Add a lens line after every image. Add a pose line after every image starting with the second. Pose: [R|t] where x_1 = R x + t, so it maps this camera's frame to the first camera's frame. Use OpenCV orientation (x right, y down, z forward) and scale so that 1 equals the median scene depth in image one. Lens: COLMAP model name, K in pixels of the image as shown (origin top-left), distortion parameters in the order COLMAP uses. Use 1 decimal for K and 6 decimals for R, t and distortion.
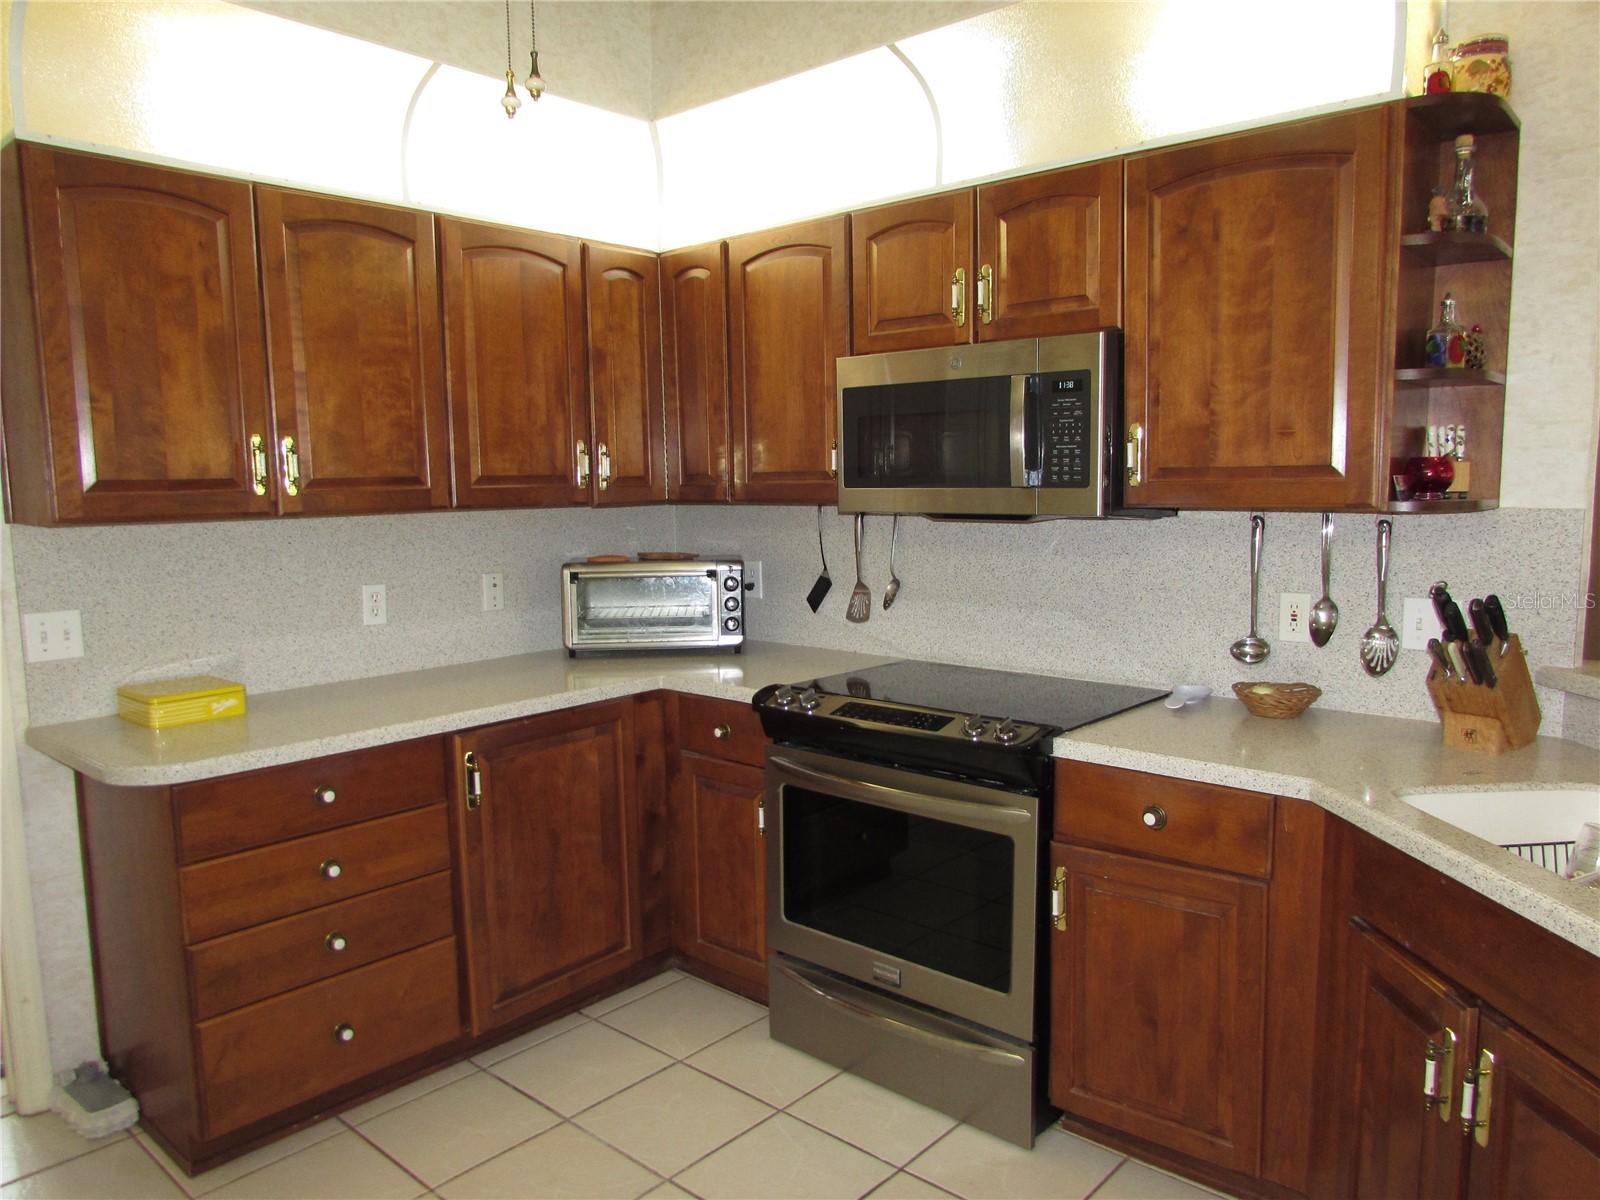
lens RADIAL K [[1141.1, 0, 800.0], [0, 1141.1, 600.0], [0, 0, 1]] dist [-0.007435, -0.002899]
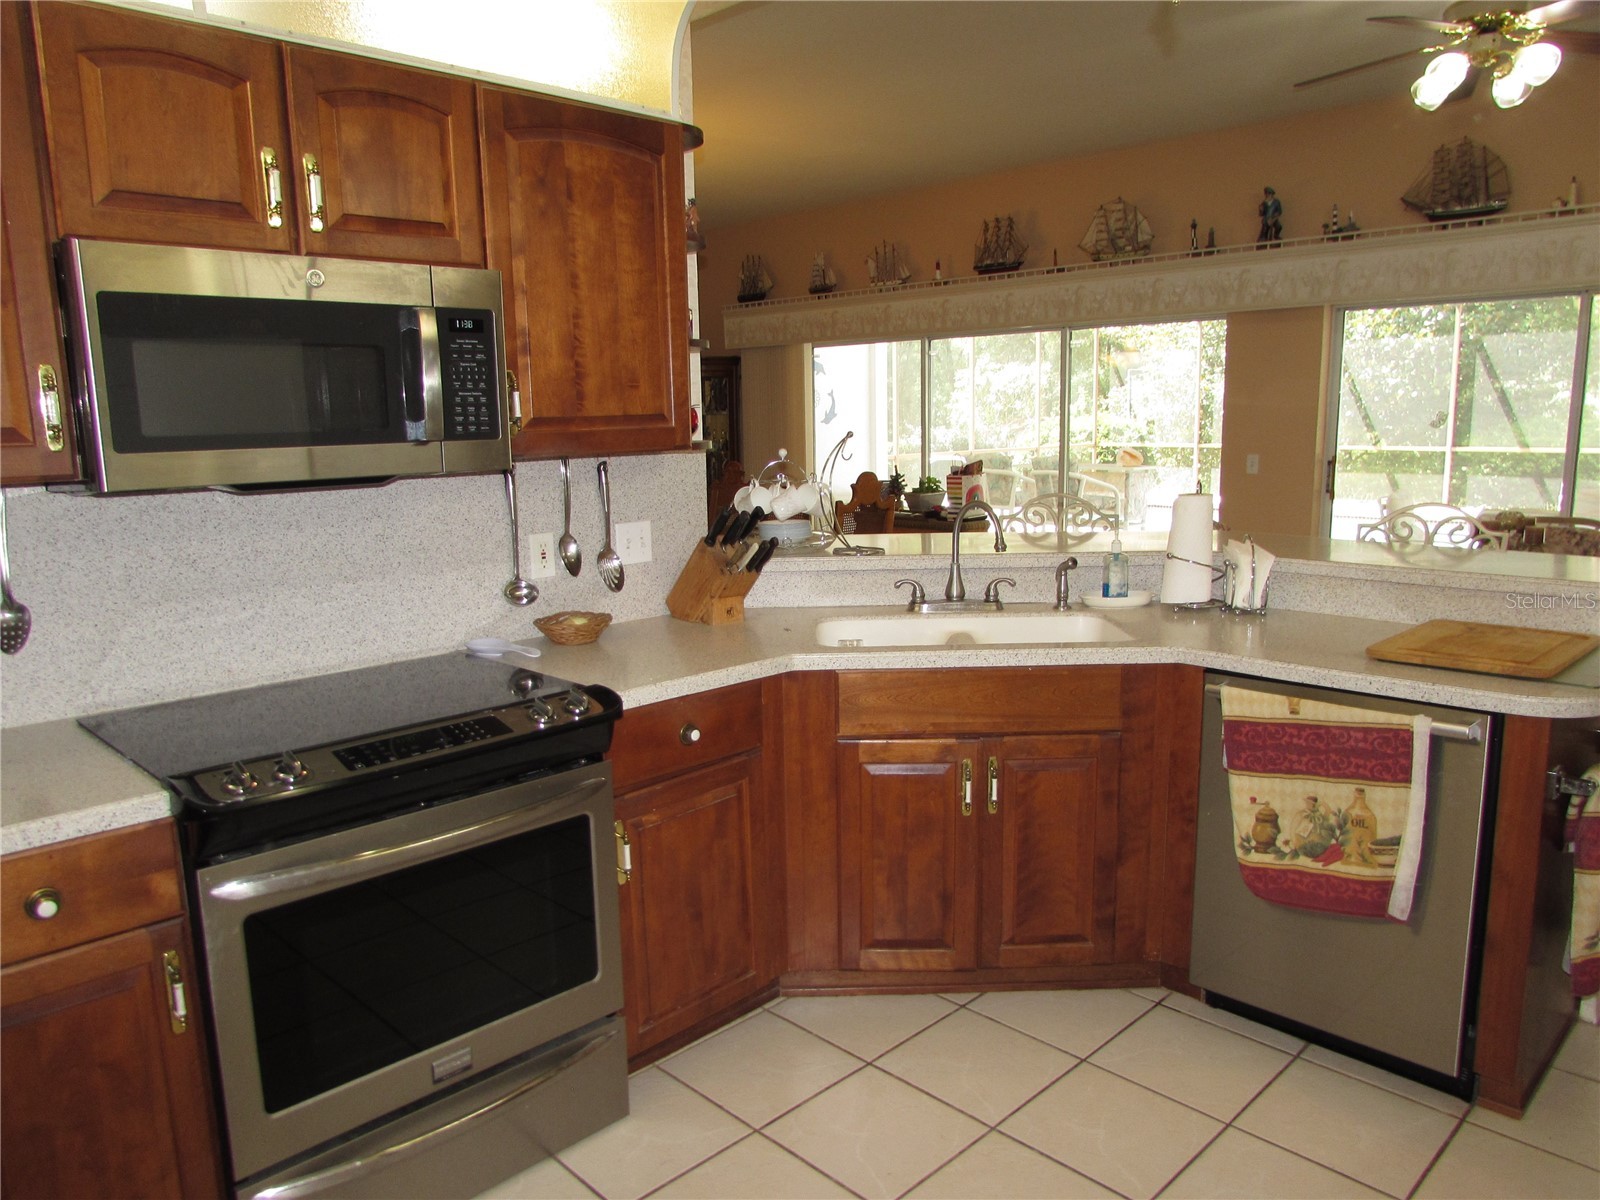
lens RADIAL K [[1141.1, 0, 800.0], [0, 1141.1, 600.0], [0, 0, 1]] dist [-0.007435, -0.002899]
pose [[0.069265, -0.153797, 0.985672, -0.657768], [0.128307, 0.981212, 0.144085, -0.071378], [-0.989313, 0.116489, 0.087697, 0.684531]]
